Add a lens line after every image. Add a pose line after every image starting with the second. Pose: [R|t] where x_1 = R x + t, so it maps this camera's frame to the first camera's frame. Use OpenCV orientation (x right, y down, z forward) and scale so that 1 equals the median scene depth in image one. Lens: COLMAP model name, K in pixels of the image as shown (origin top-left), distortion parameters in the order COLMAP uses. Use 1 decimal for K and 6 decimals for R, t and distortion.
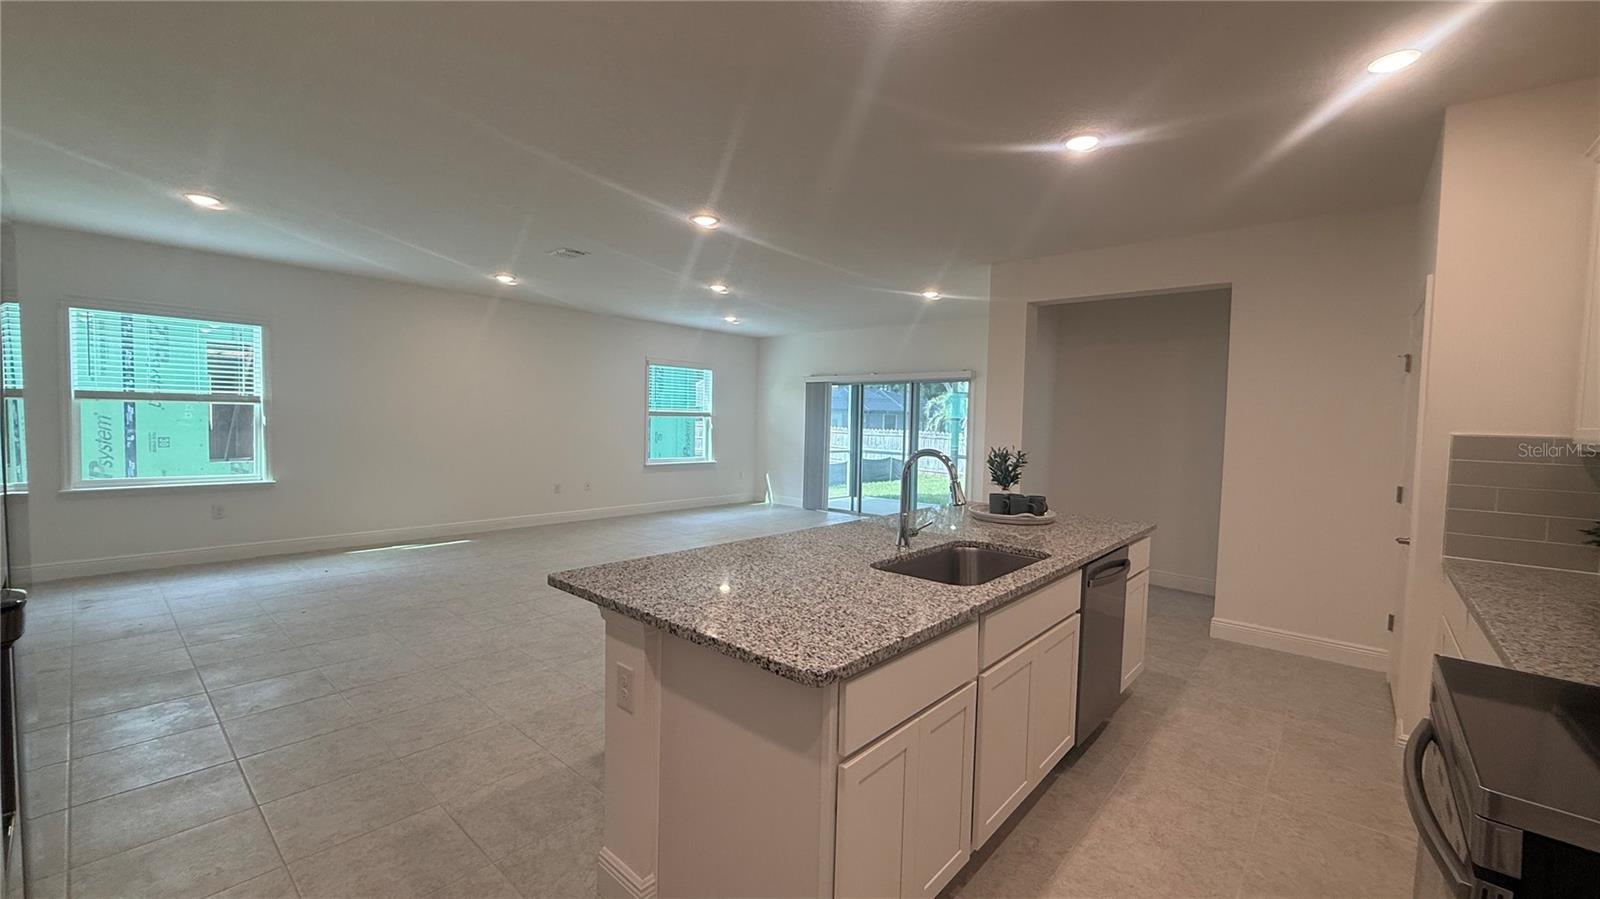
lens RADIAL K [[643.6, 0, 792.4], [0, 643.6, 446.0], [0, 0, 1]] dist [-0.005751, -0.000070]
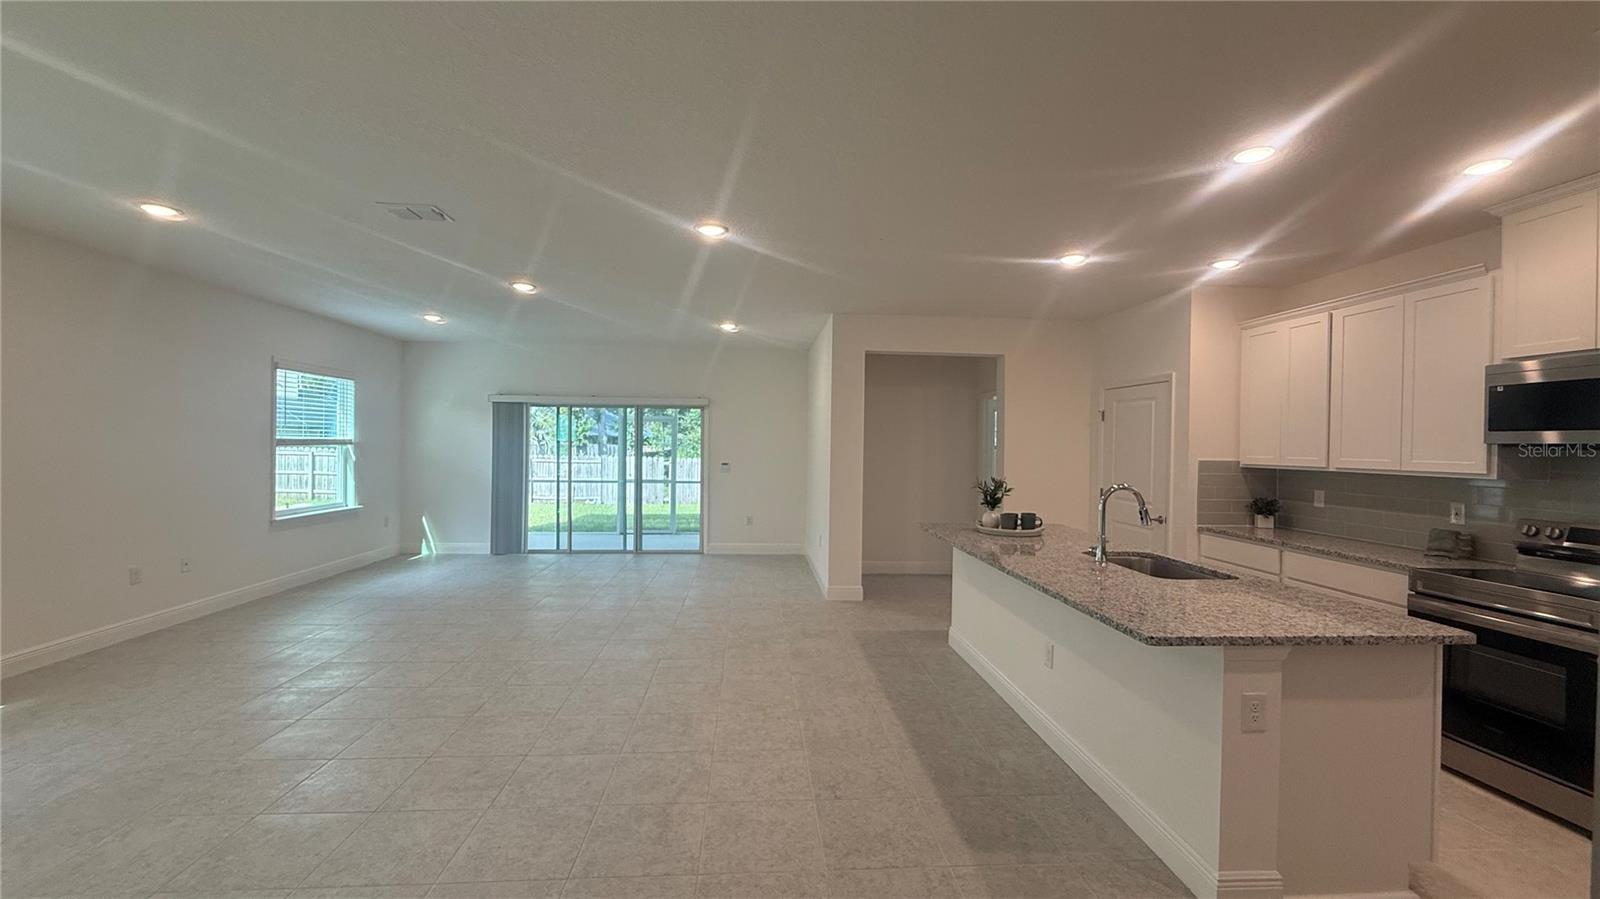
lens RADIAL K [[643.6, 0, 796.5], [0, 643.6, 451.4], [0, 0, 1]] dist [-0.005751, -0.000070]
pose [[0.696917, -0.021303, 0.716835, -0.317448], [0.033051, 0.999451, -0.002431, -0.021518], [-0.716390, 0.025387, 0.697238, 0.151823]]
